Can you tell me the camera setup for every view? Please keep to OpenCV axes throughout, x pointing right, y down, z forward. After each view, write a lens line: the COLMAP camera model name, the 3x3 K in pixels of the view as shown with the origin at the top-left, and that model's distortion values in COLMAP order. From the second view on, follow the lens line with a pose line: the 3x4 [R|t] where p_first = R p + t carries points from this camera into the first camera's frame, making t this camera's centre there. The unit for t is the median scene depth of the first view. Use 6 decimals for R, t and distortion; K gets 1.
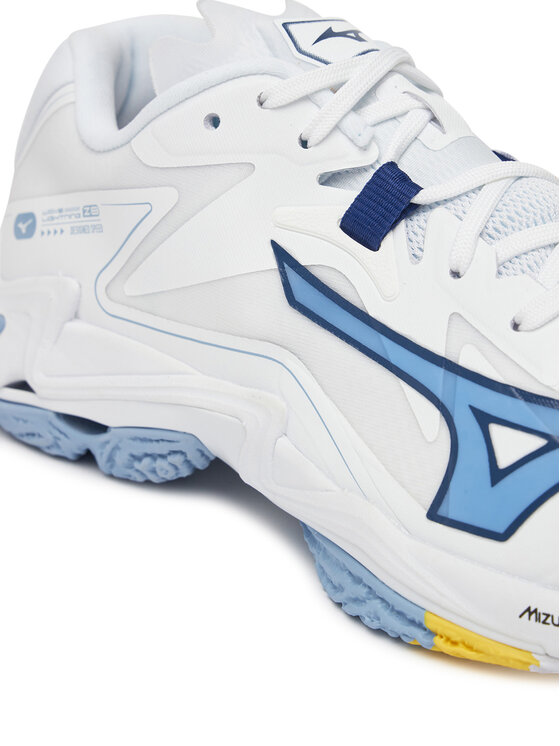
lens RADIAL K [[1788.8, 0, 280.0], [0, 1788.8, 373.0], [0, 0, 1]] dist [-0.206316, -0.621055]
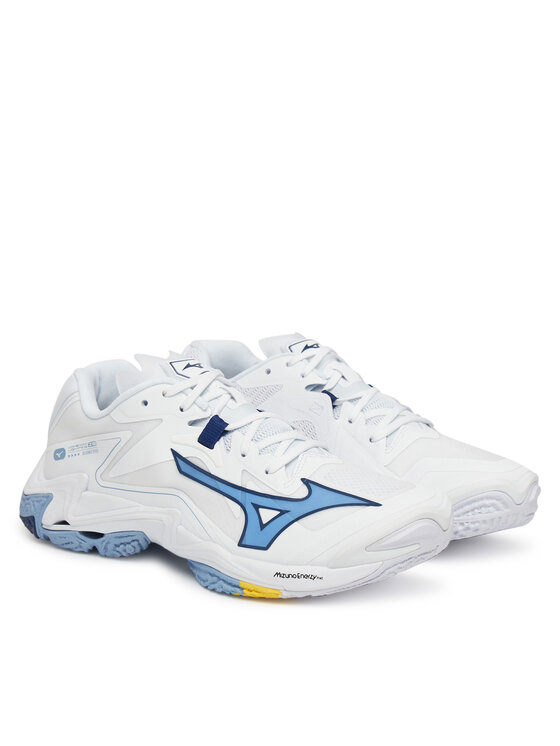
lens RADIAL K [[1940.1, 0, 280.0], [0, 1940.1, 373.0], [0, 0, 1]] dist [0.069183, 0.151623]
pose [[0.994255, -0.050820, 0.094202, -0.103289], [0.066249, 0.983442, -0.168682, 0.290619], [-0.084070, 0.173954, 0.981159, -1.706479]]
